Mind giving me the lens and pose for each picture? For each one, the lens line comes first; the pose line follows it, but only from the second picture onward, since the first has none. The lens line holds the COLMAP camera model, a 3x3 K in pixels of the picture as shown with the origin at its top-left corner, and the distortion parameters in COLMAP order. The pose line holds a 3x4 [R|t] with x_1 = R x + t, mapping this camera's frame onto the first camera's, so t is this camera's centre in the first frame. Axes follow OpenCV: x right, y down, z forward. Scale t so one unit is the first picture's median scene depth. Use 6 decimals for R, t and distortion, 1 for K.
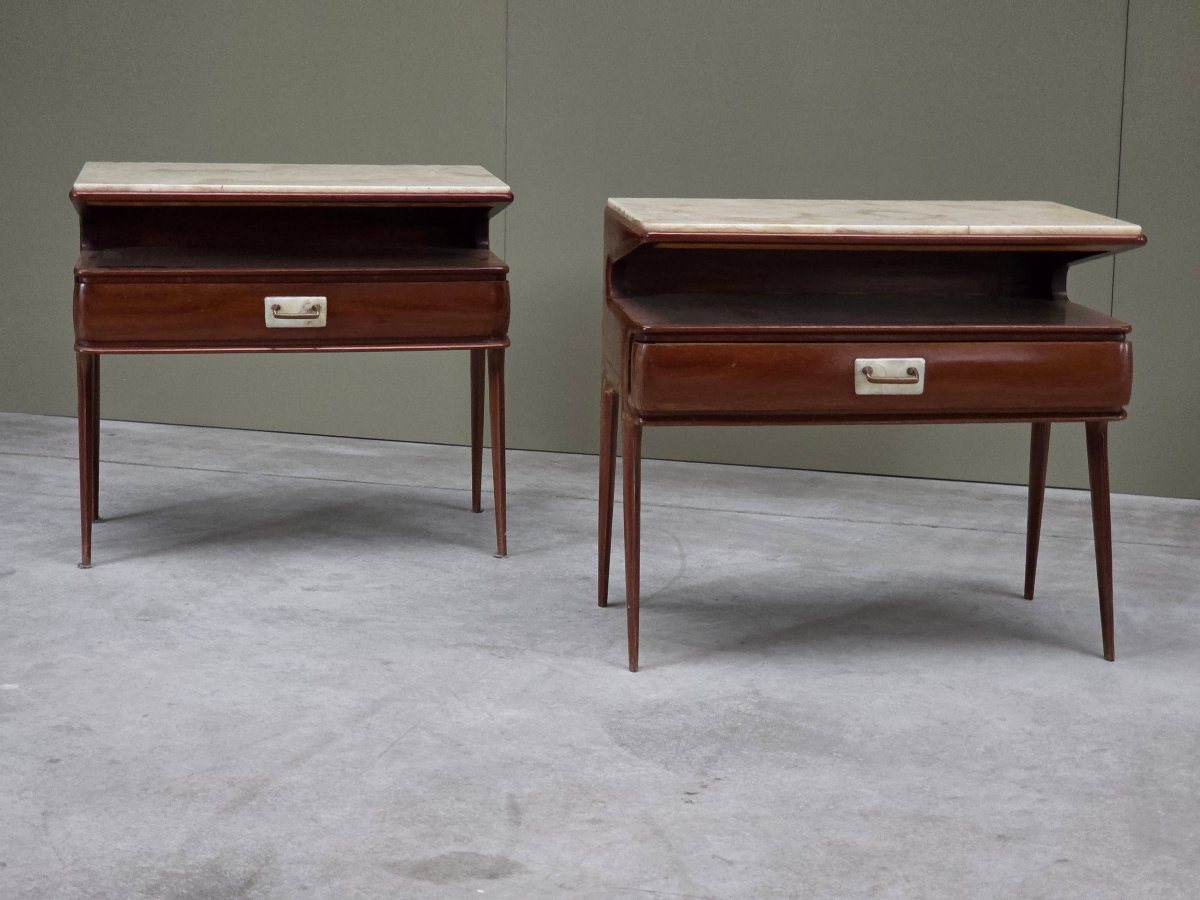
lens RADIAL K [[2311.3, 0, 600.0], [0, 2311.3, 450.0], [0, 0, 1]] dist [-0.026658, 0.581331]
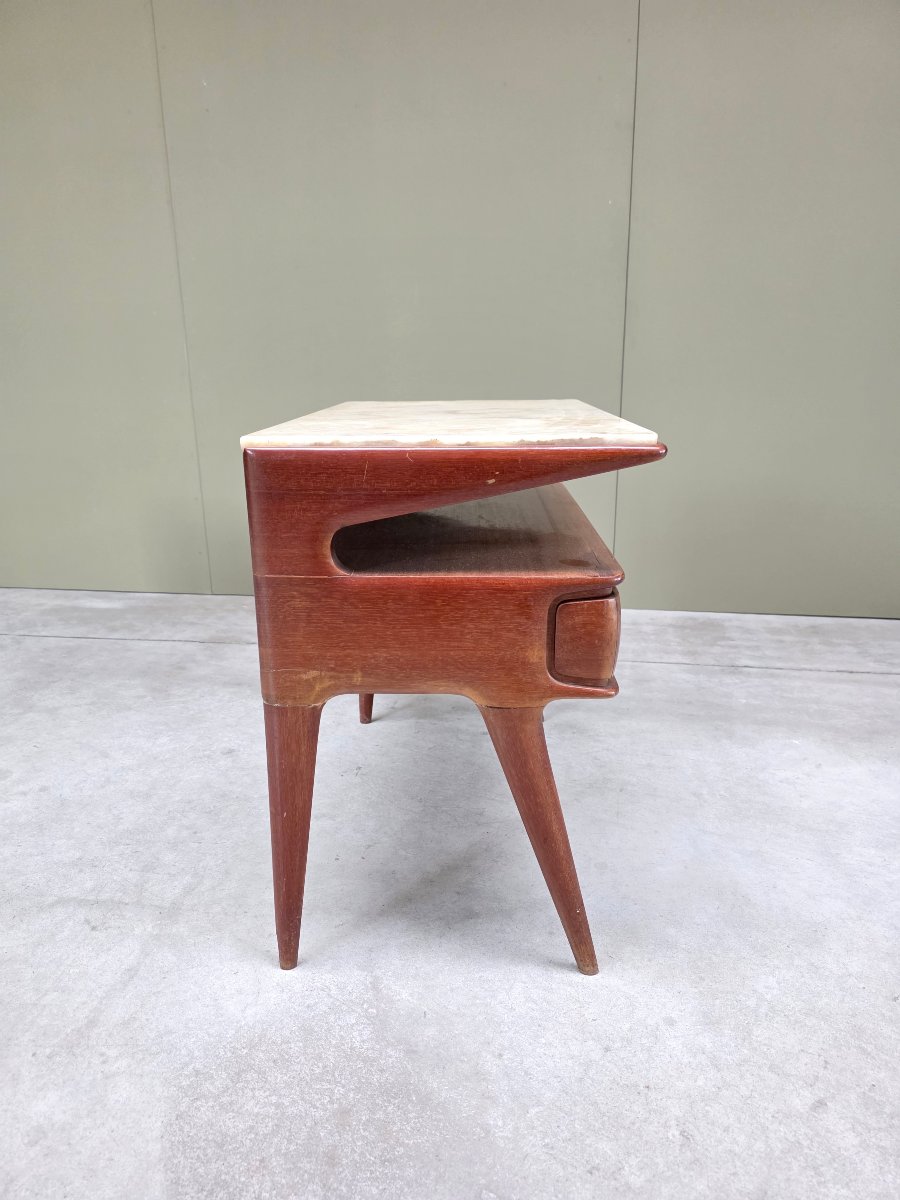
lens RADIAL K [[814.1, 0, 445.0], [0, 814.1, 597.4], [0, 0, 1]] dist [0.055784, -0.056013]
pose [[0.989985, -0.065571, 0.125019, 0.048778], [0.053209, 0.993586, 0.099776, -0.050955], [-0.130760, -0.092125, 0.987125, 0.533997]]
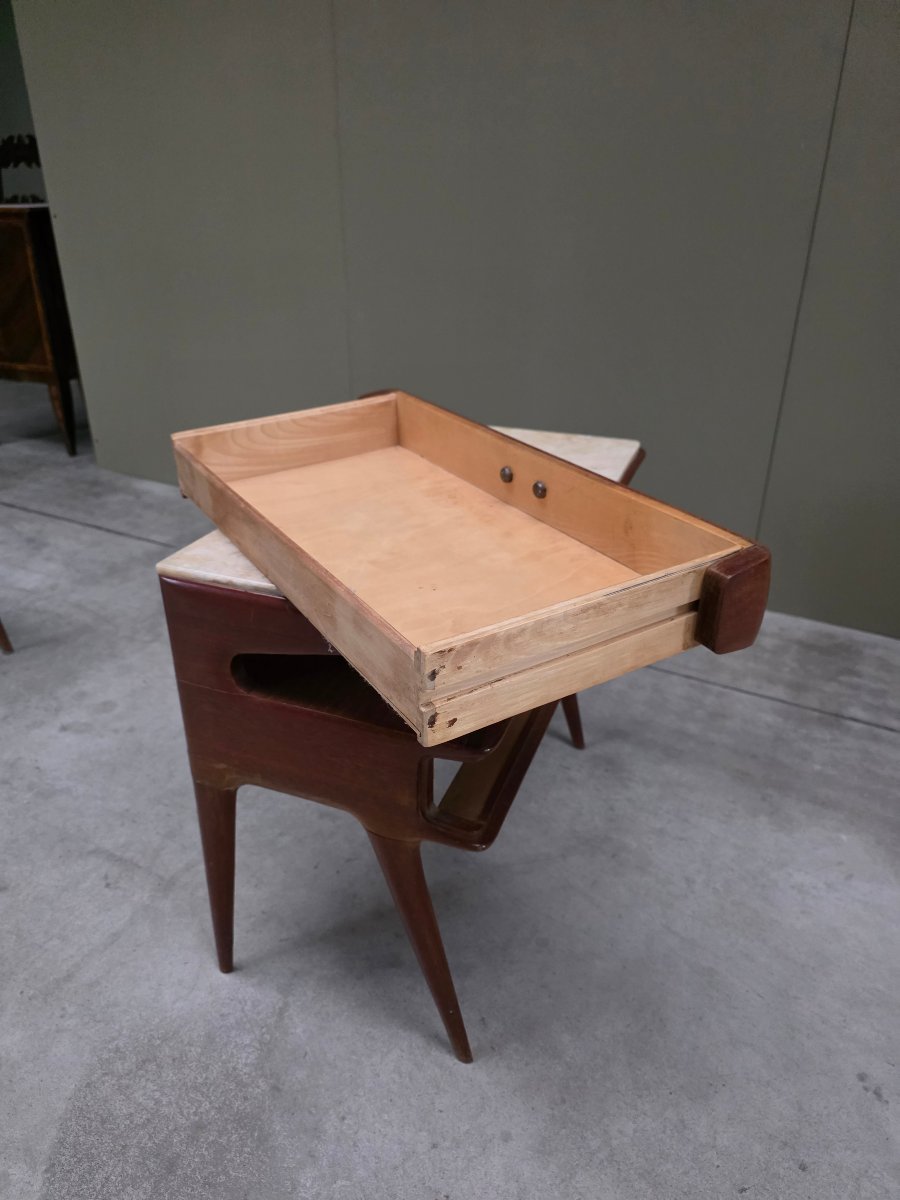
lens RADIAL K [[825.0, 0, 438.6], [0, 825.0, 589.8], [0, 0, 1]] dist [0.037150, -0.039461]
pose [[0.980098, 0.073502, -0.184406, 0.140467], [-0.022776, 0.964430, 0.263357, -0.124715], [0.197203, -0.253915, 0.946910, 0.544057]]
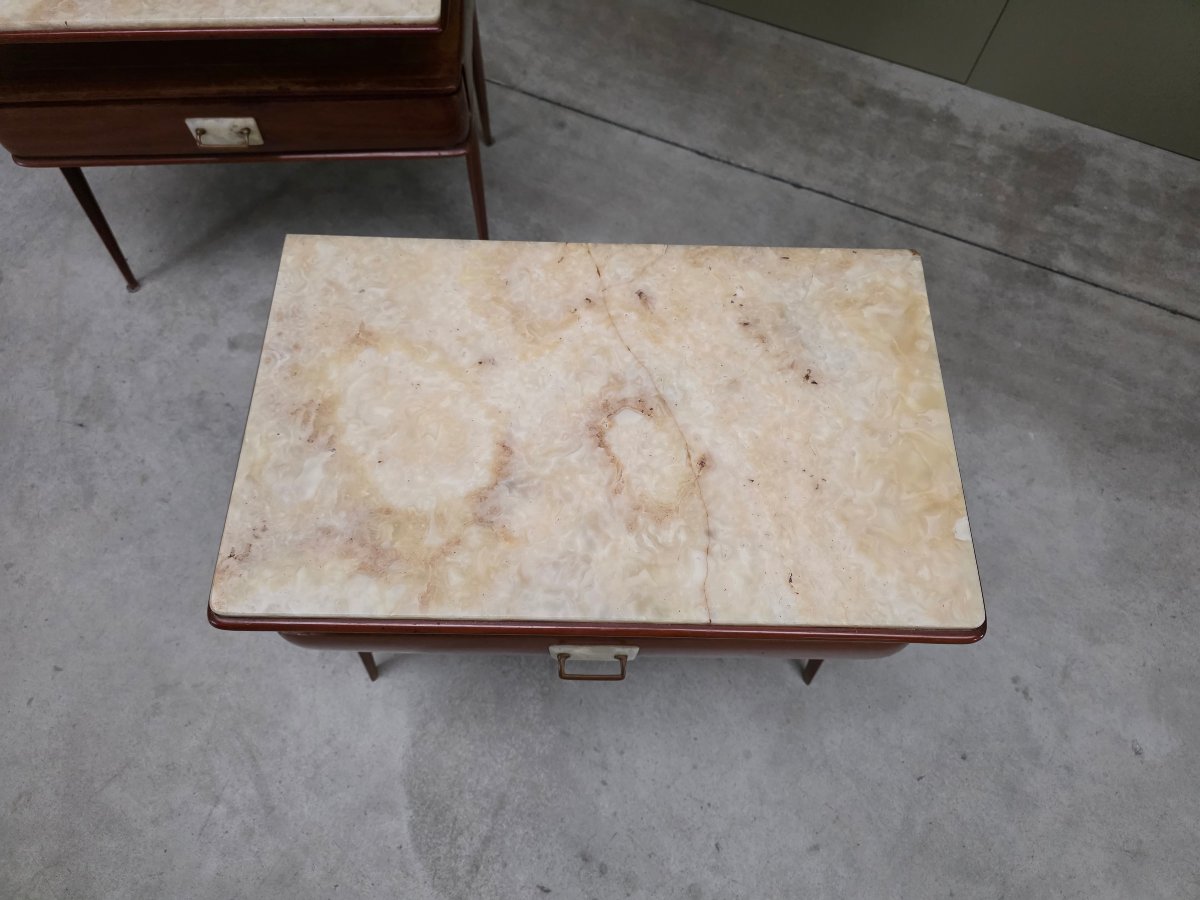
lens RADIAL K [[825.0, 0, 595.2], [0, 825.0, 448.1], [0, 0, 1]] dist [0.037150, -0.039461]
pose [[0.994515, 0.096758, -0.039733, 0.072195], [-0.023511, 0.576928, 0.816457, -0.231310], [0.101921, -0.811044, 0.576038, 0.639354]]
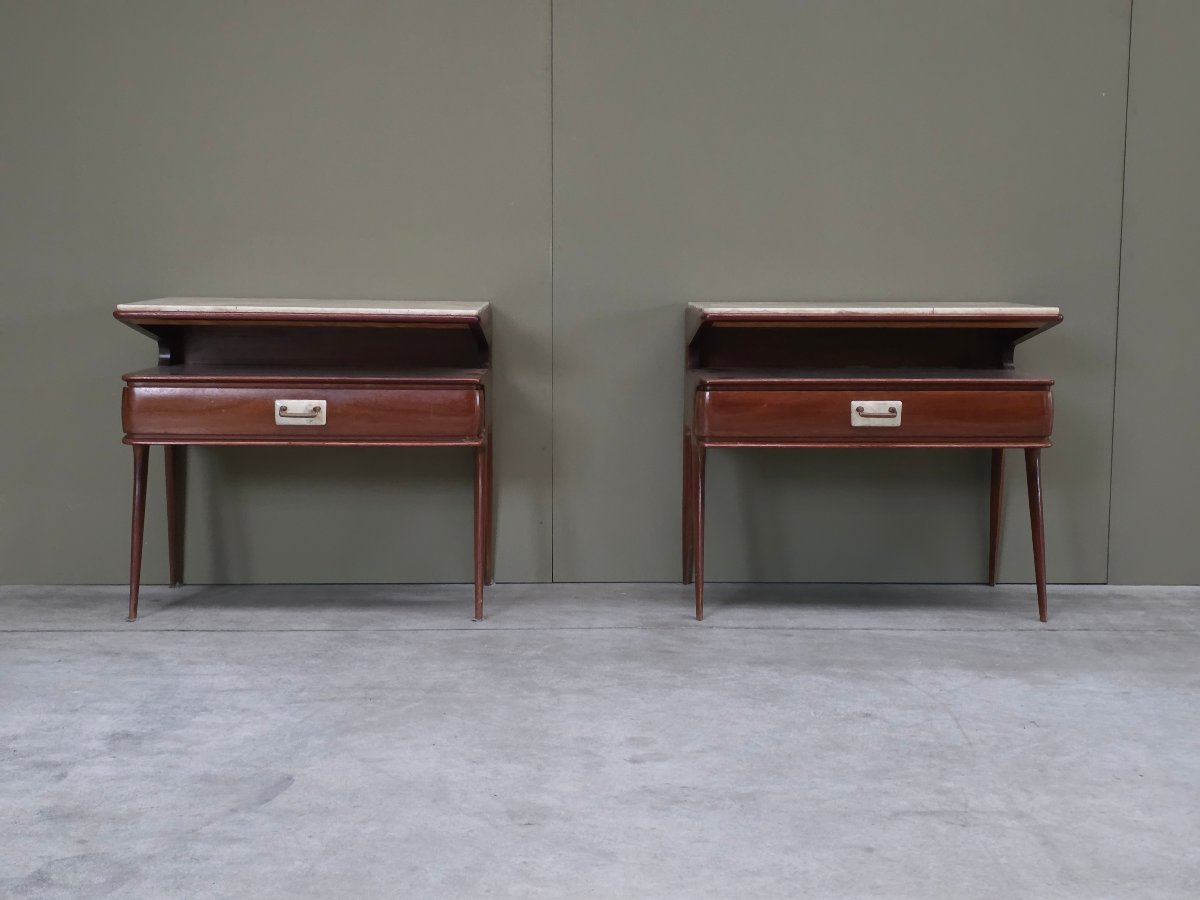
lens RADIAL K [[1607.7, 0, 600.0], [0, 1607.7, 450.0], [0, 0, 1]] dist [0.104680, -0.355841]
pose [[0.944147, -0.047313, 0.326109, -0.300635], [0.066137, 0.996709, -0.046874, -0.029769], [-0.322819, 0.065823, 0.944169, 0.342790]]
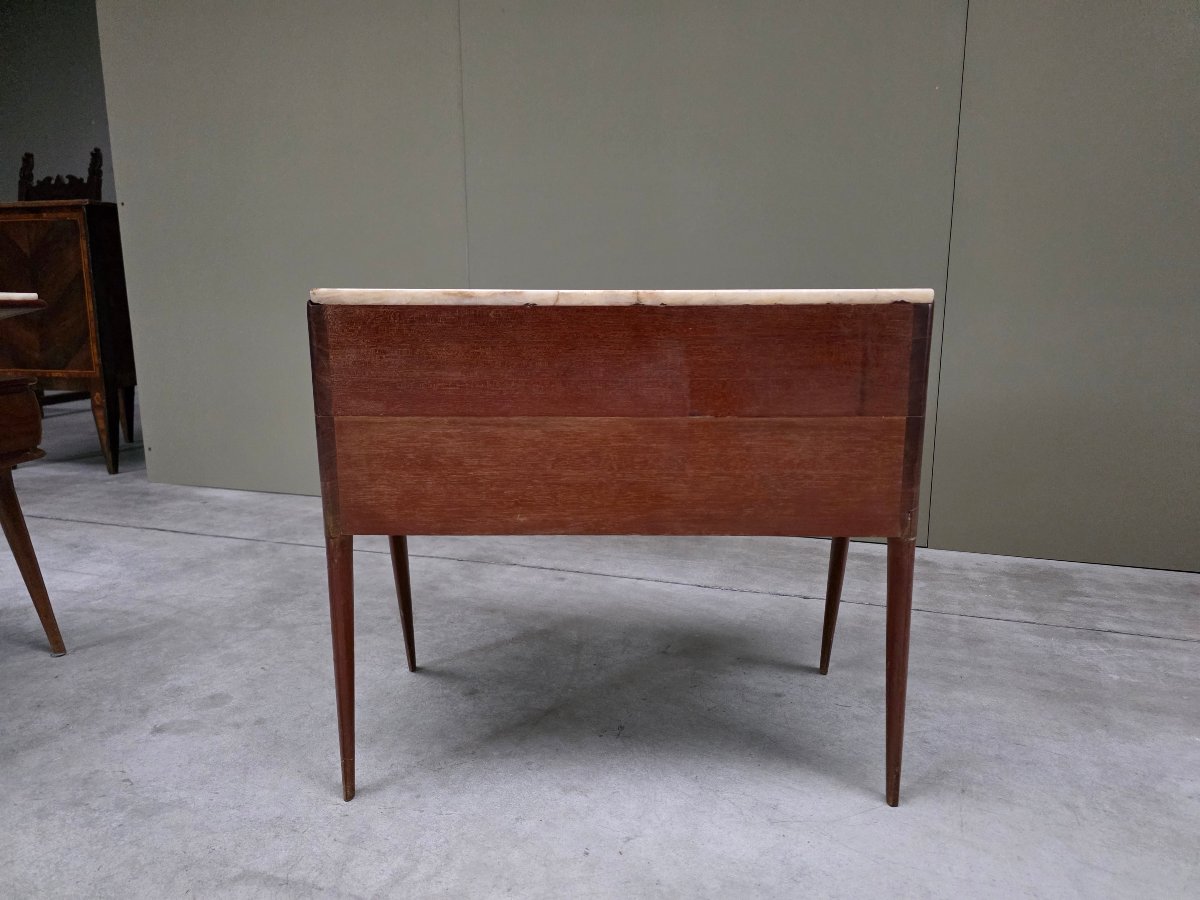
lens RADIAL K [[814.1, 0, 607.6], [0, 814.1, 446.0], [0, 0, 1]] dist [0.055784, -0.056013]
pose [[0.999811, -0.015831, -0.011285, 0.051285], [0.015813, 0.999874, -0.001668, -0.043400], [0.011310, 0.001489, 0.999935, 0.590595]]
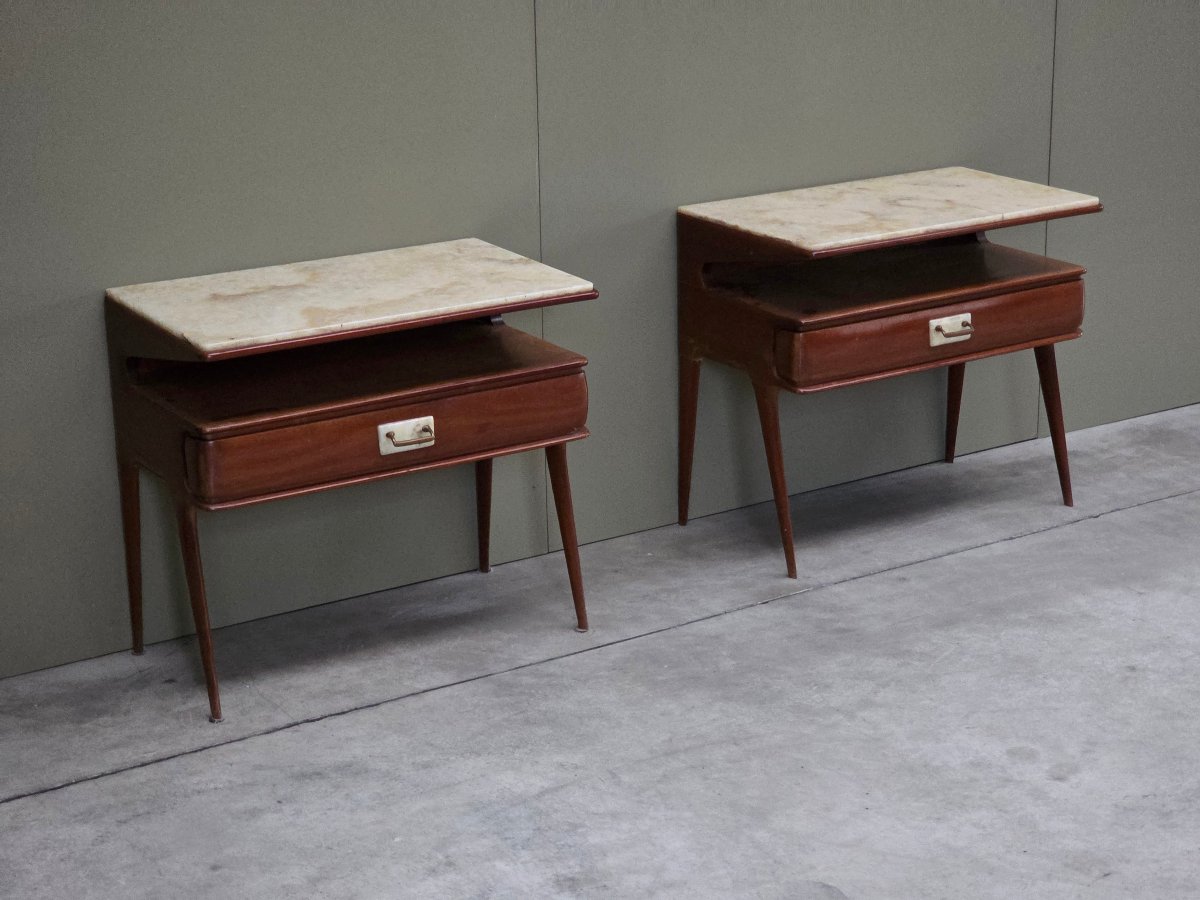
lens RADIAL K [[2311.3, 0, 600.0], [0, 2311.3, 450.0], [0, 0, 1]] dist [-0.026658, 0.581331]
pose [[0.641193, -0.256517, 0.723236, -0.781735], [0.162949, 0.966495, 0.198332, -0.250371], [-0.749879, -0.009318, 0.661509, 0.456170]]
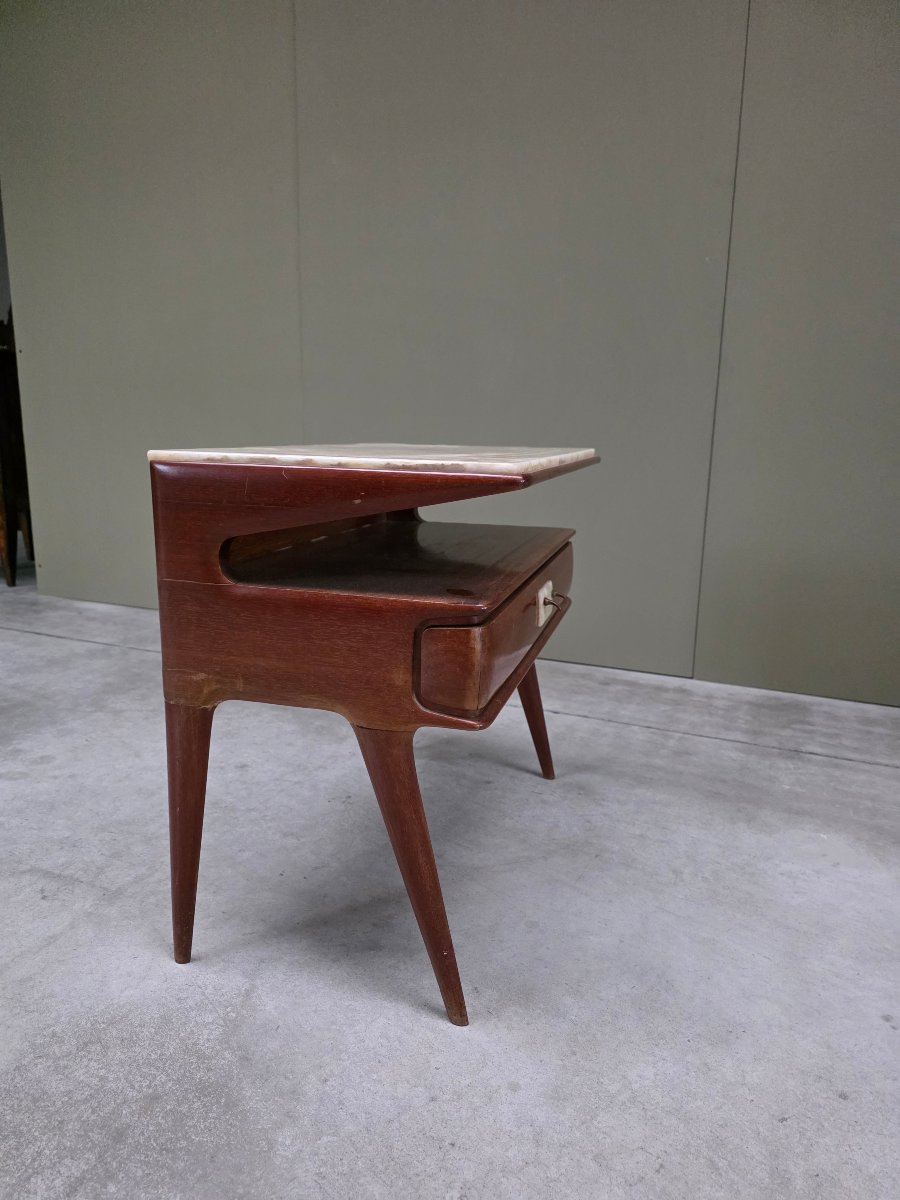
lens RADIAL K [[817.0, 0, 442.2], [0, 817.0, 611.3], [0, 0, 1]] dist [0.054075, -0.051304]
pose [[0.993899, 0.025557, -0.107290, 0.128578], [-0.022252, 0.999243, 0.031897, -0.038448], [0.108024, -0.029315, 0.993716, 0.529131]]
